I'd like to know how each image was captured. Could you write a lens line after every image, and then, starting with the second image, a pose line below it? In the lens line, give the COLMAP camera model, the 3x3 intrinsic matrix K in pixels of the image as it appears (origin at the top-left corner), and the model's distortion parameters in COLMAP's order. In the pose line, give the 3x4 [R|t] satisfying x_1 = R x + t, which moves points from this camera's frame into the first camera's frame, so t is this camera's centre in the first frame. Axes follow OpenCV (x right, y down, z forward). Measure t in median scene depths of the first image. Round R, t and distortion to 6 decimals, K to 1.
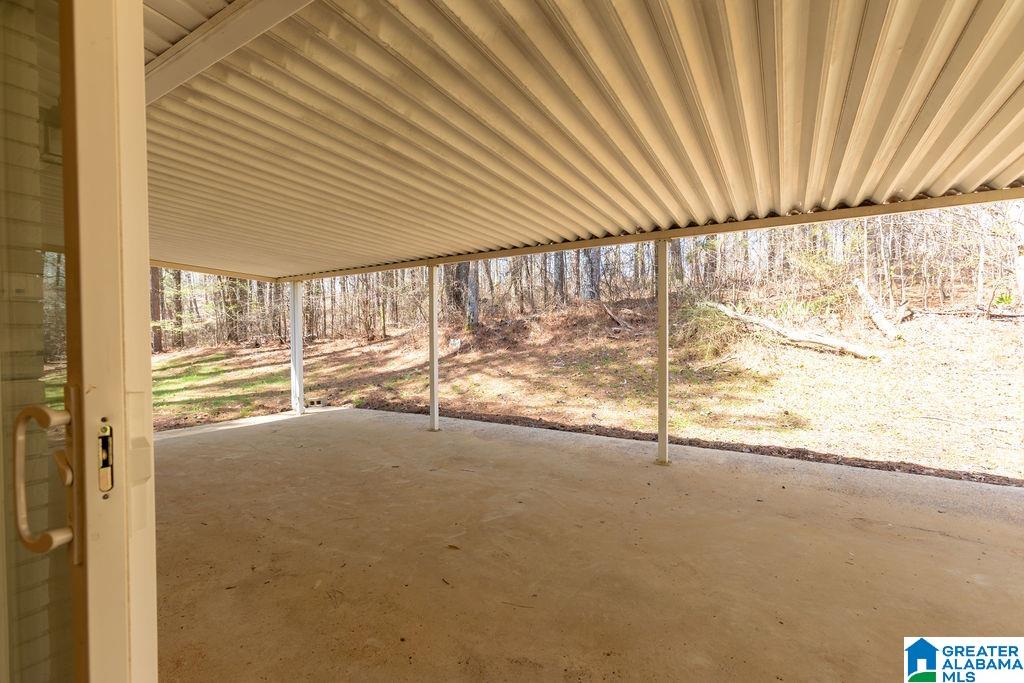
lens RADIAL K [[463.5, 0, 512.0], [0, 463.5, 341.5], [0, 0, 1]] dist [-0.048276, 0.017076]
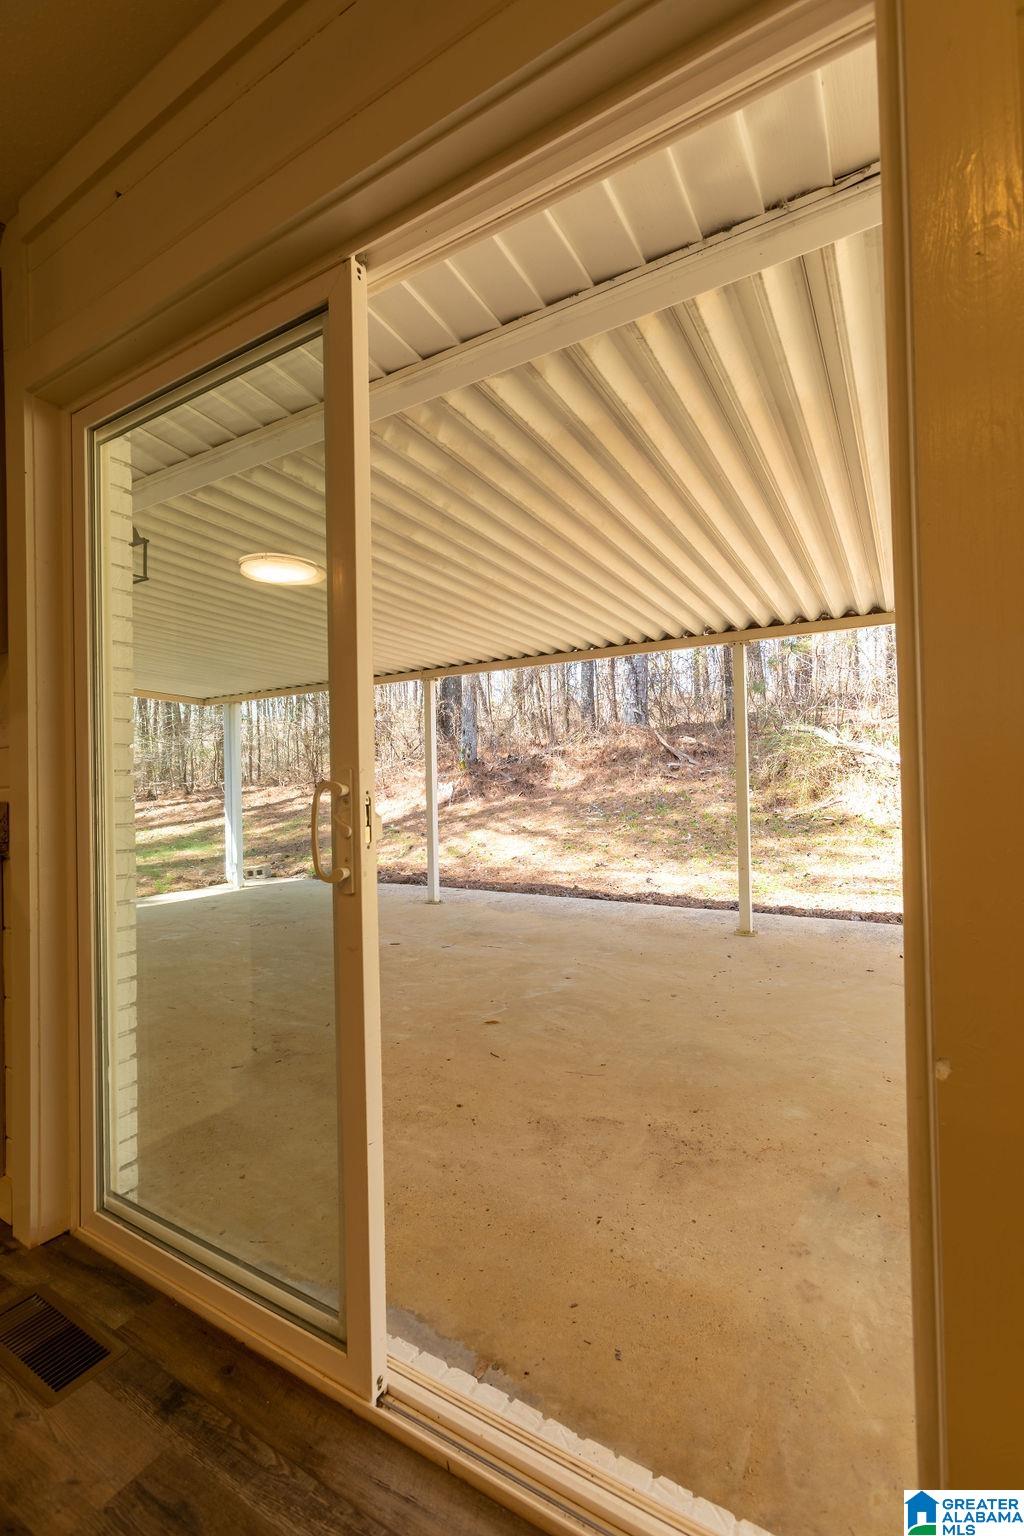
lens RADIAL K [[705.2, 0, 510.0], [0, 705.2, 766.2], [0, 0, 1]] dist [-0.073876, 0.033461]
pose [[0.999900, -0.013703, 0.003393, -0.043488], [0.013819, 0.999226, -0.036820, 0.016689], [-0.002886, 0.036864, 0.999316, -0.112740]]
